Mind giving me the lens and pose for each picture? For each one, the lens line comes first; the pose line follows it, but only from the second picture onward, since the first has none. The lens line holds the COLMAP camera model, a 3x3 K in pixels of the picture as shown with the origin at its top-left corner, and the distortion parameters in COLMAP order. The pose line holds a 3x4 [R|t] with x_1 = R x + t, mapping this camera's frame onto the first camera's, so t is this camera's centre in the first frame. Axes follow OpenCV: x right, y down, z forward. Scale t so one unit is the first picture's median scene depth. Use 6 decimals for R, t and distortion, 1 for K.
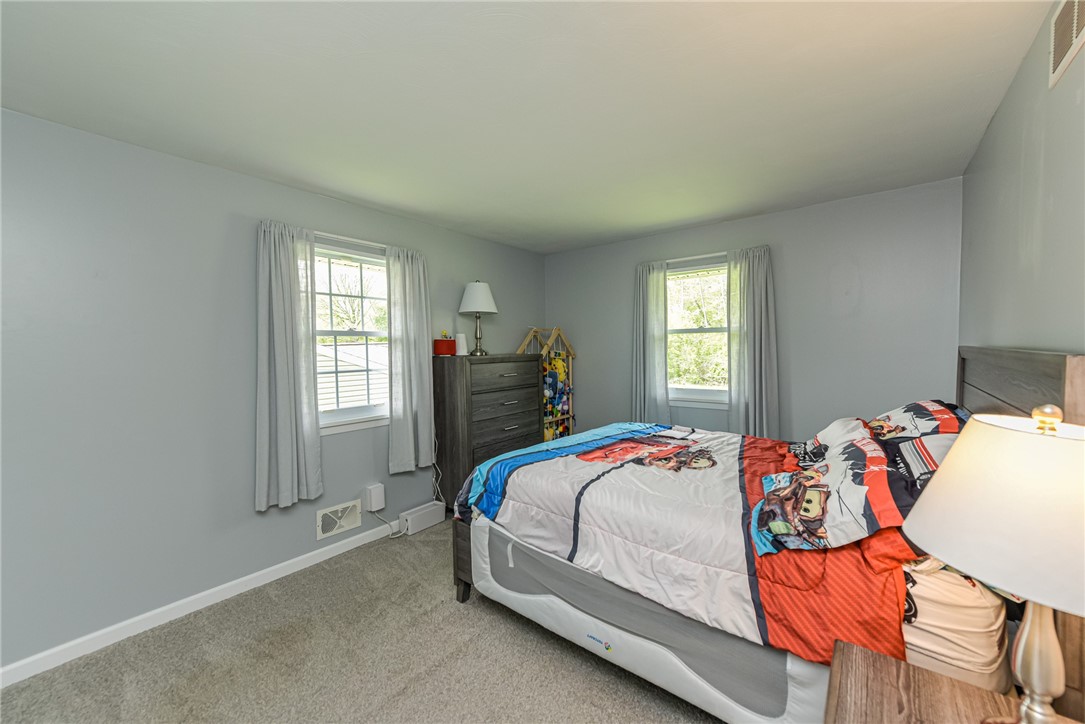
lens RADIAL K [[423.9, 0, 549.5], [0, 423.9, 359.4], [0, 0, 1]] dist [0.010875, -0.000156]
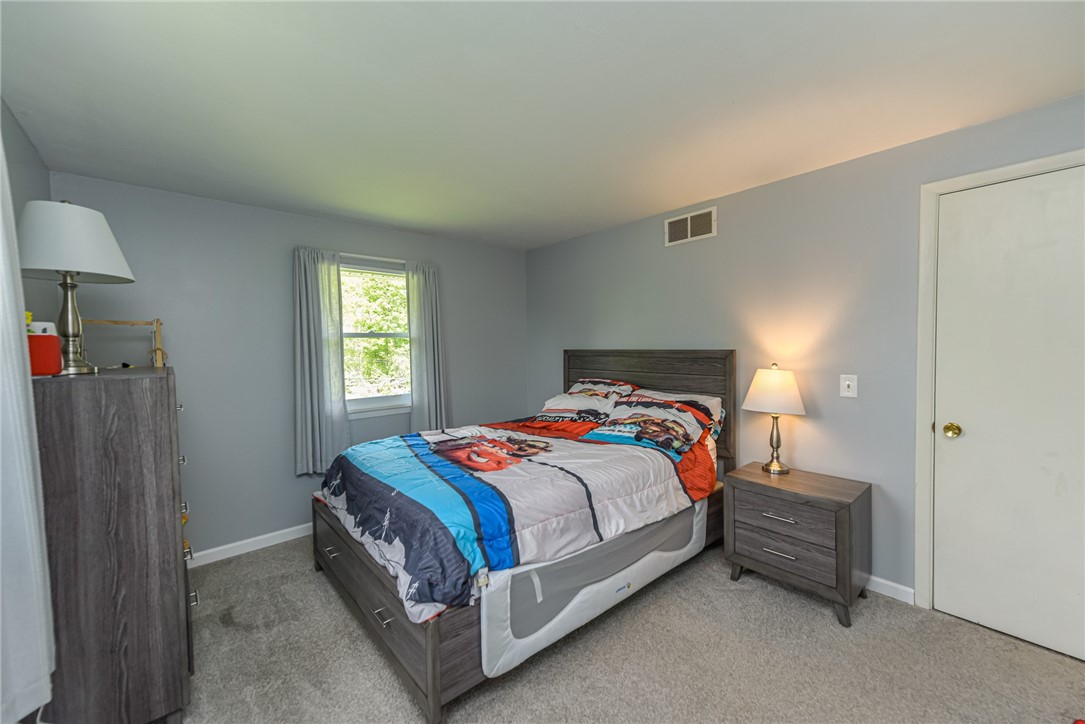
lens RADIAL K [[423.9, 0, 548.8], [0, 423.9, 362.6], [0, 0, 1]] dist [0.010875, -0.000156]
pose [[0.188227, -0.025491, 0.981795, -0.755609], [0.043414, 0.998902, 0.017612, -0.010143], [-0.981166, 0.039309, 0.189127, 0.653082]]
